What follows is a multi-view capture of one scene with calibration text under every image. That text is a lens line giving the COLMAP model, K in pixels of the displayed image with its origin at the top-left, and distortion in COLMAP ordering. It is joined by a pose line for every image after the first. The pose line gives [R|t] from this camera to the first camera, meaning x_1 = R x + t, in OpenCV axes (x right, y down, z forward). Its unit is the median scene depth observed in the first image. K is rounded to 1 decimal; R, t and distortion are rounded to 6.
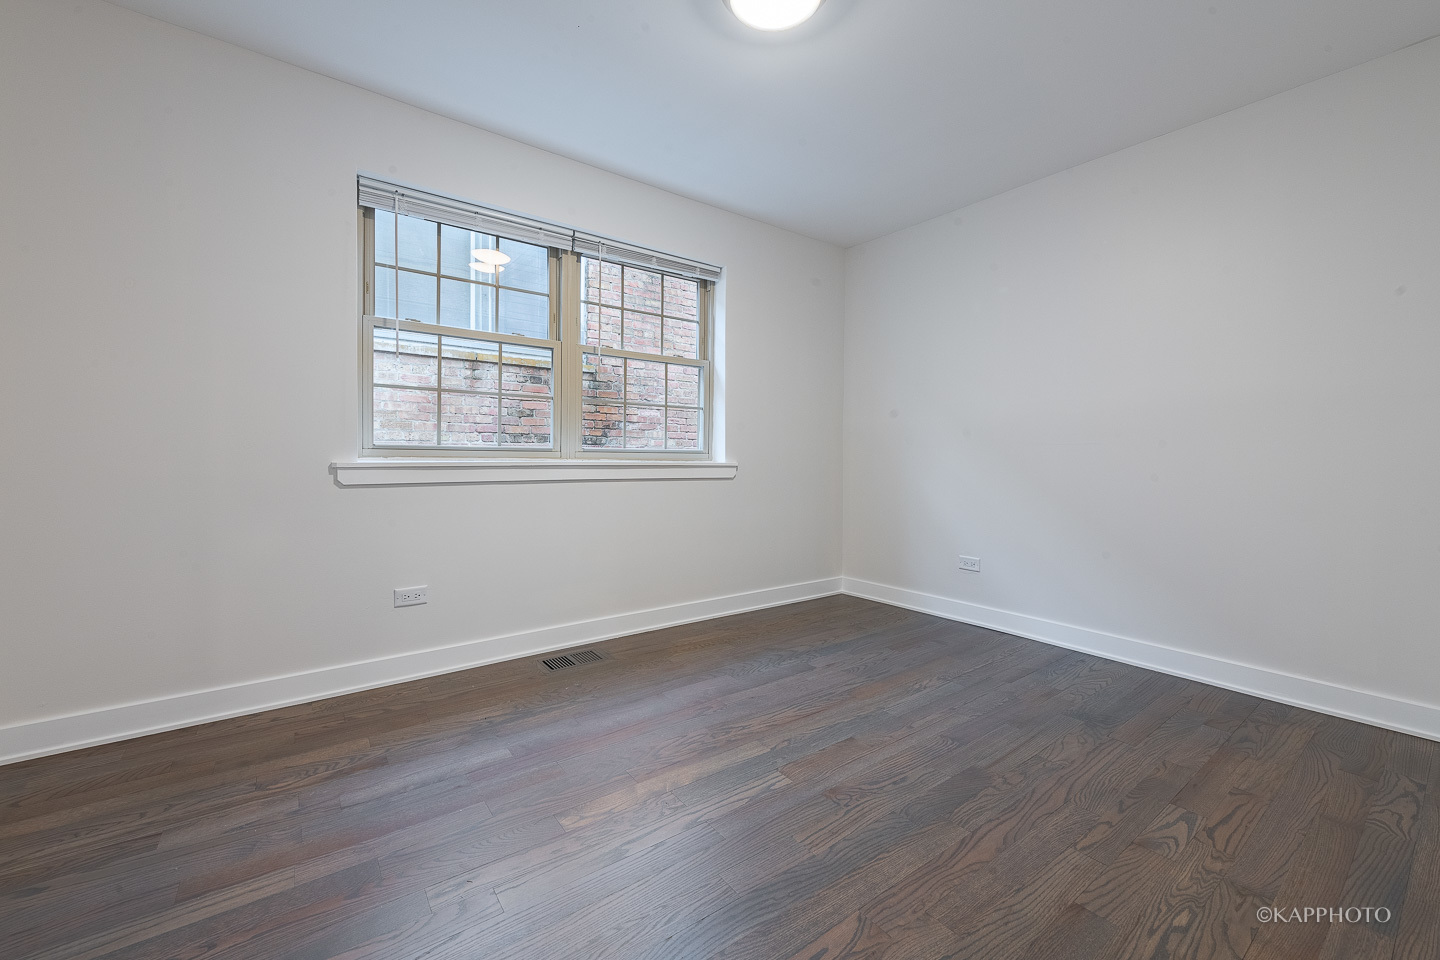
lens RADIAL K [[571.9, 0, 711.3], [0, 571.9, 463.4], [0, 0, 1]] dist [0.018177, -0.006307]
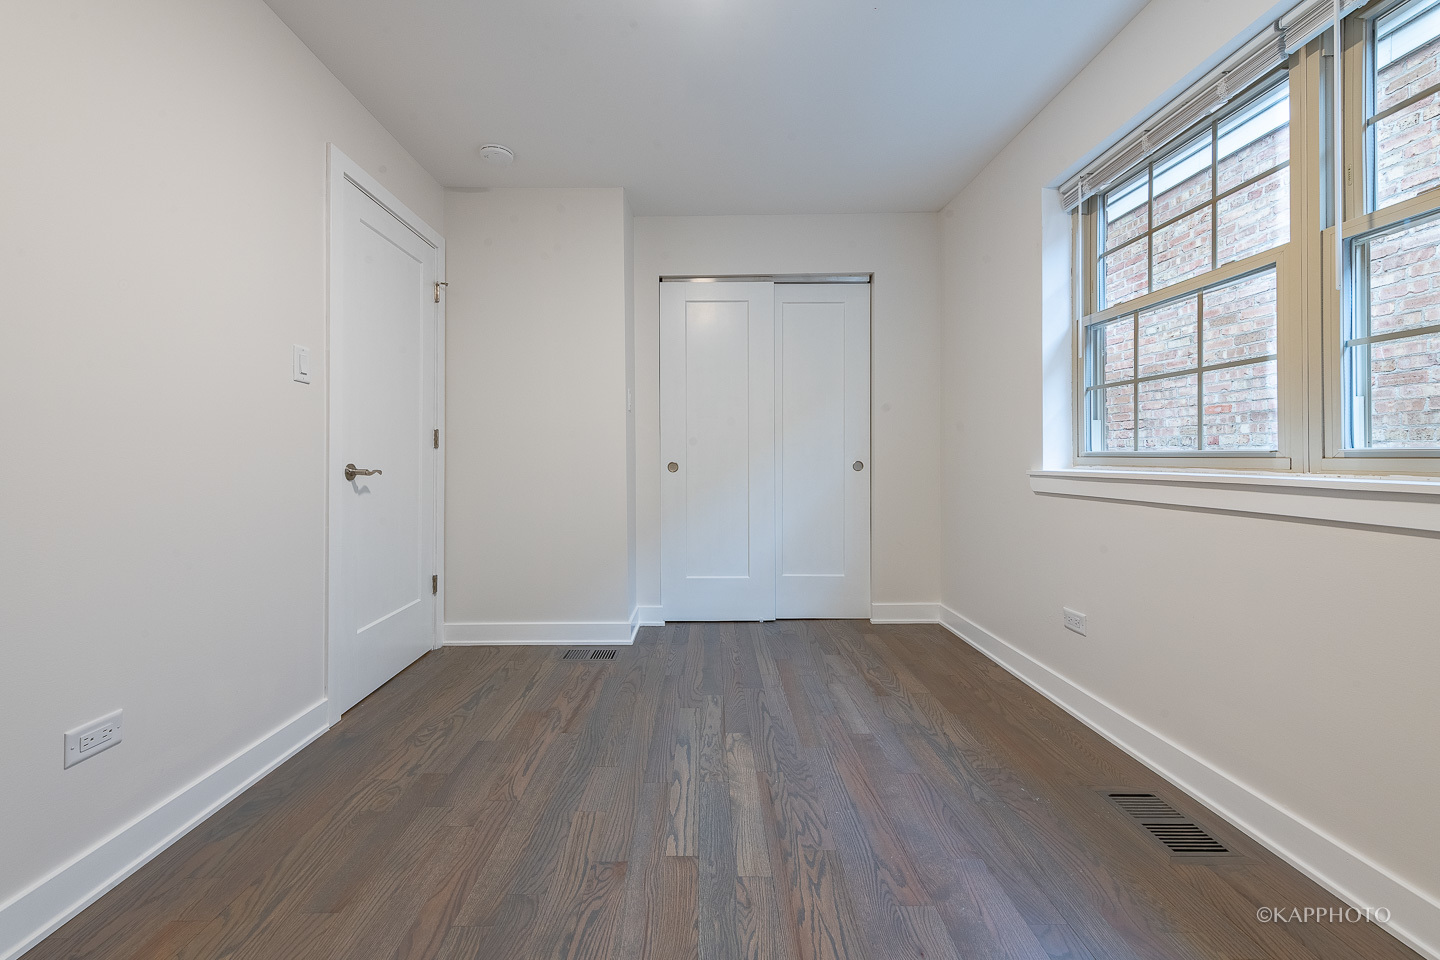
lens RADIAL K [[571.9, 0, 711.3], [0, 571.9, 463.4], [0, 0, 1]] dist [0.018177, -0.006307]
pose [[-0.571759, 0.001042, -0.820421, 0.800859], [-0.015584, 0.999805, 0.012131, -0.026565], [0.820273, 0.019722, -0.571631, 1.543541]]
